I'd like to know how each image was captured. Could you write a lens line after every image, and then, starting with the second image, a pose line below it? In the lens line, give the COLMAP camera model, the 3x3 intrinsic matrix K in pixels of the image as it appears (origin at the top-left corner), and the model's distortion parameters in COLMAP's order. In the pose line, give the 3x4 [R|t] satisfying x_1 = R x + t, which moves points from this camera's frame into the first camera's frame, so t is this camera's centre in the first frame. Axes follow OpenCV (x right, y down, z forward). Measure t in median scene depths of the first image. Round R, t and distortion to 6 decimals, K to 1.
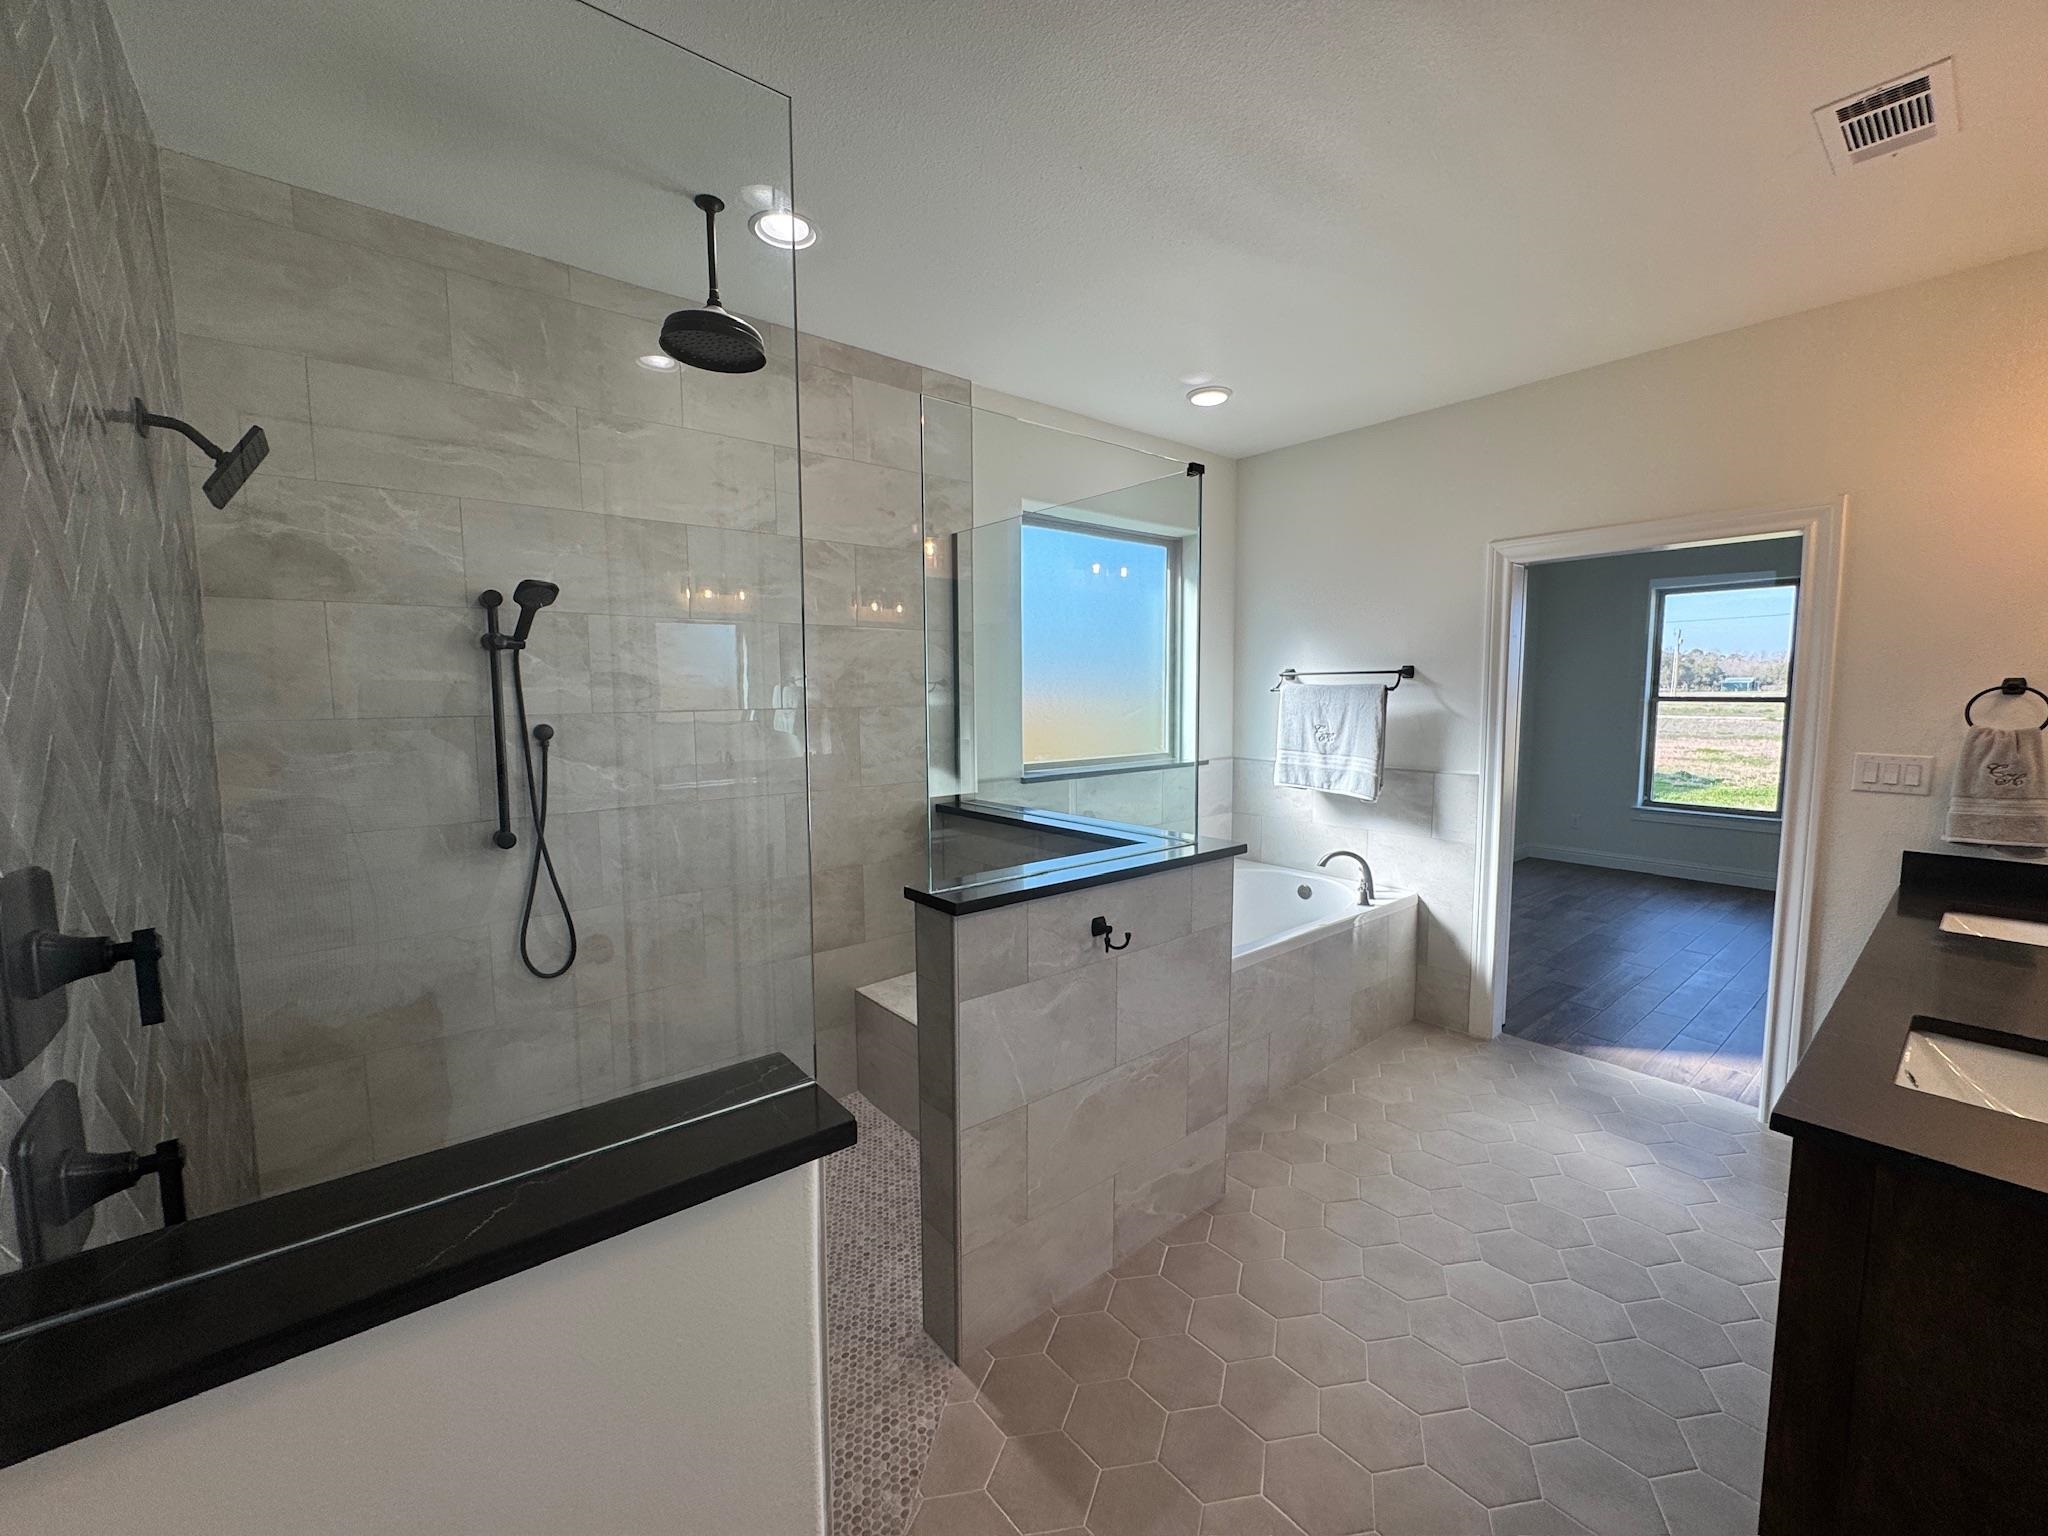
lens RADIAL K [[815.8, 0, 1023.6], [0, 815.8, 765.7], [0, 0, 1]] dist [-0.005397, 0.000933]
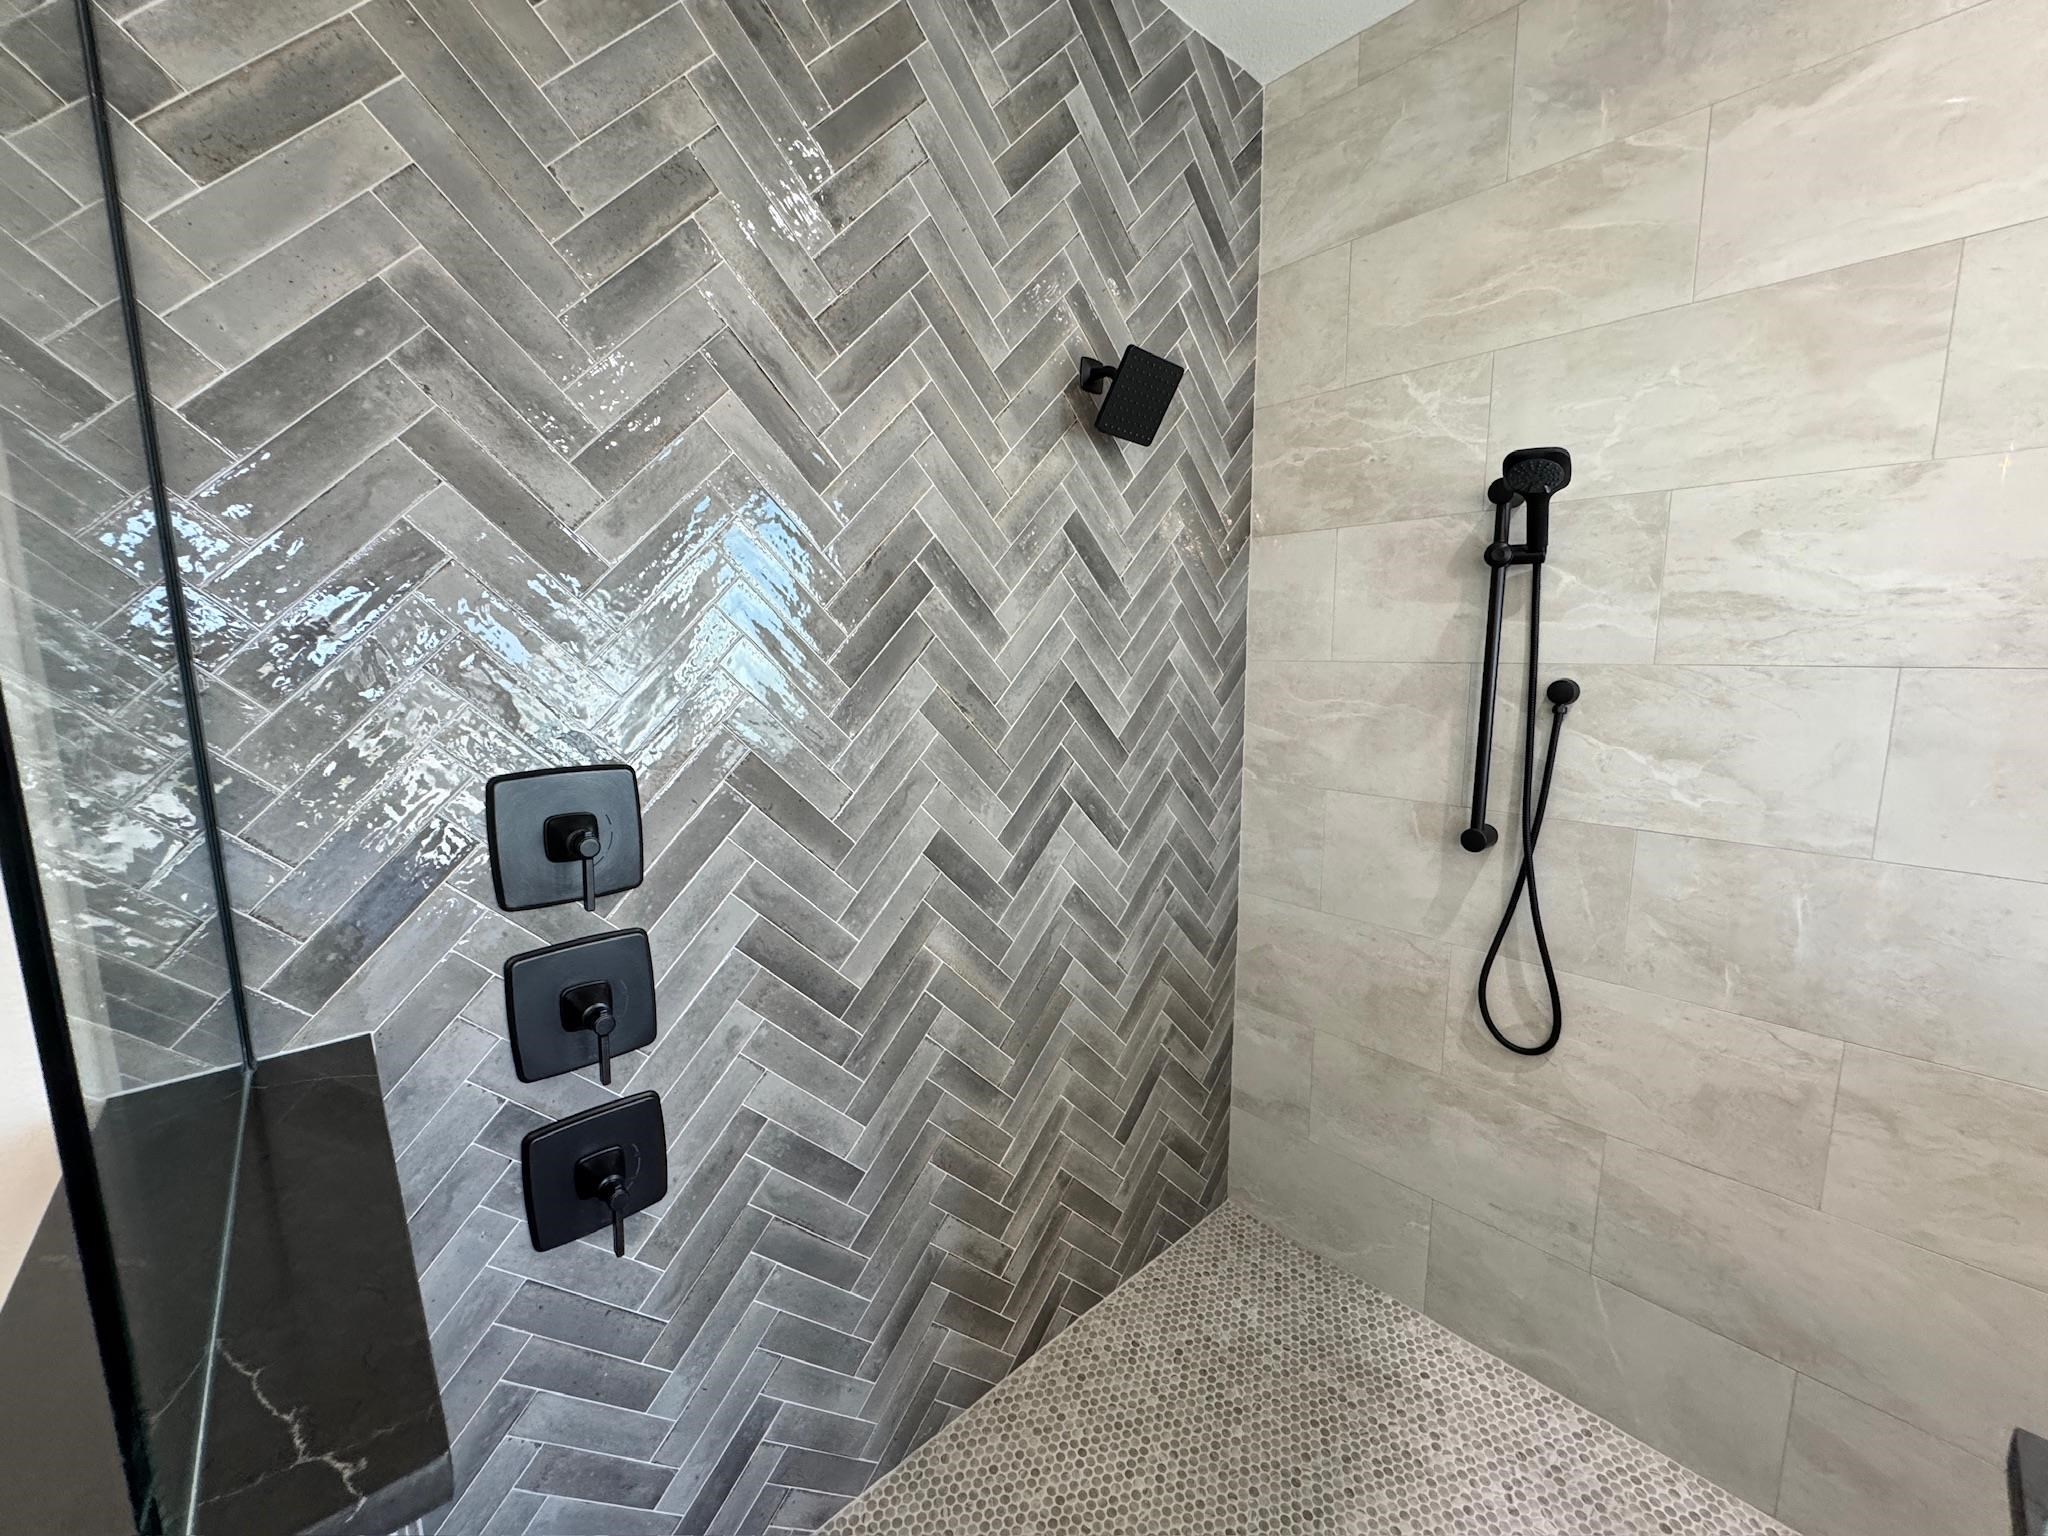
lens RADIAL K [[815.8, 0, 1023.6], [0, 815.8, 765.7], [0, 0, 1]] dist [-0.005397, 0.000933]
pose [[0.047170, 0.153459, -0.987028, 0.028591], [-0.086717, 0.985027, 0.149004, -0.034293], [0.995116, 0.078564, 0.059772, 0.436414]]
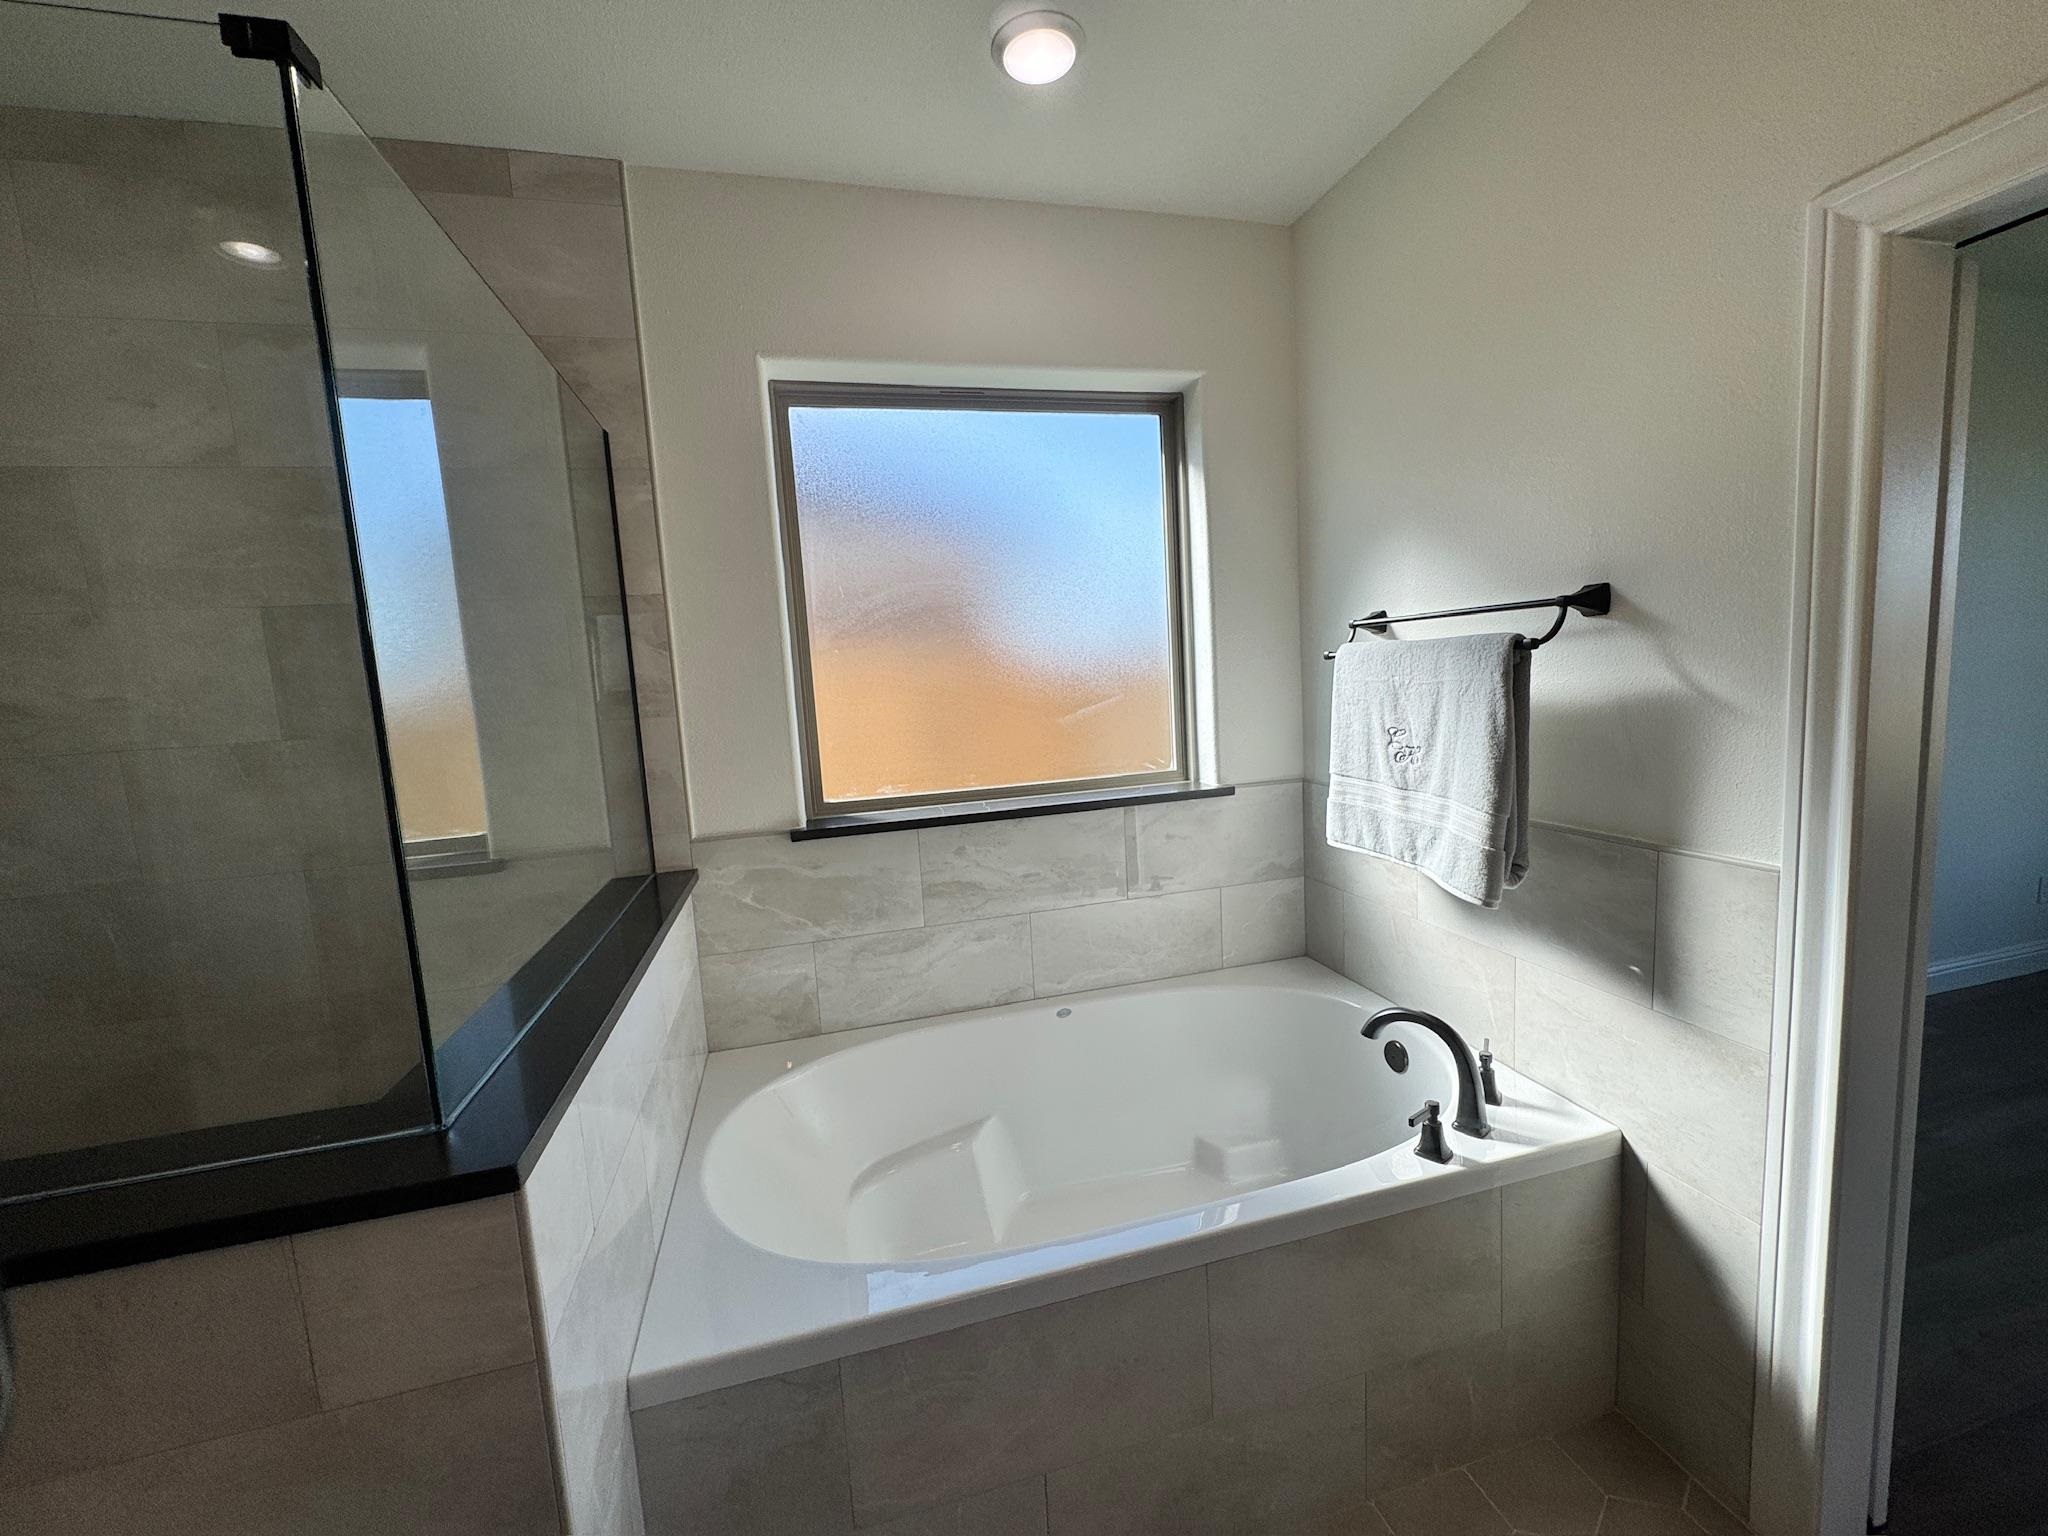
lens RADIAL K [[815.8, 0, 1023.6], [0, 815.8, 765.7], [0, 0, 1]] dist [-0.005397, 0.000933]
pose [[0.907449, 0.001931, -0.420158, 0.486471], [0.013029, 0.999379, 0.032733, -0.061042], [0.419960, -0.035178, 0.906860, 0.638940]]
